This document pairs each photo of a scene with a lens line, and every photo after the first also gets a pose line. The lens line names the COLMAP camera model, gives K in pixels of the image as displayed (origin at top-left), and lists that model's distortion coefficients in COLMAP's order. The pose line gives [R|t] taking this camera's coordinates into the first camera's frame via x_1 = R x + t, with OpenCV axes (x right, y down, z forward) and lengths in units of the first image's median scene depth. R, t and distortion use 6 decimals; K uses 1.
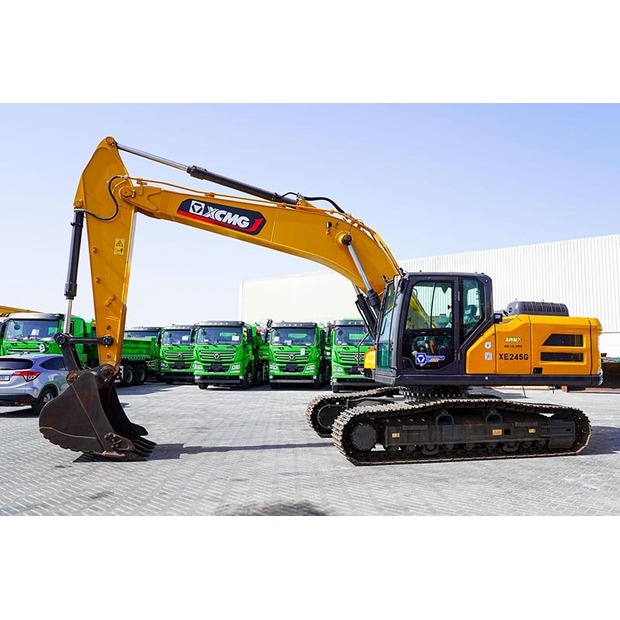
lens RADIAL K [[528.4, 0, 310.0], [0, 528.4, 310.0], [0, 0, 1]] dist [-0.015735, -0.006325]
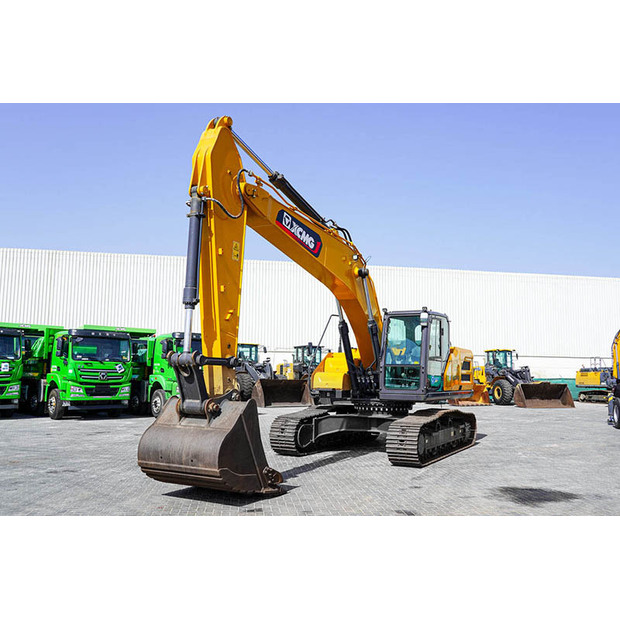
lens RADIAL K [[617.7, 0, 310.0], [0, 617.7, 310.0], [0, 0, 1]] dist [-0.011683, -0.000993]
pose [[0.643886, 0.078674, 0.761066, -0.998617], [-0.071226, 0.996543, -0.042756, 0.009194], [-0.761799, -0.026678, 0.647264, 0.247204]]
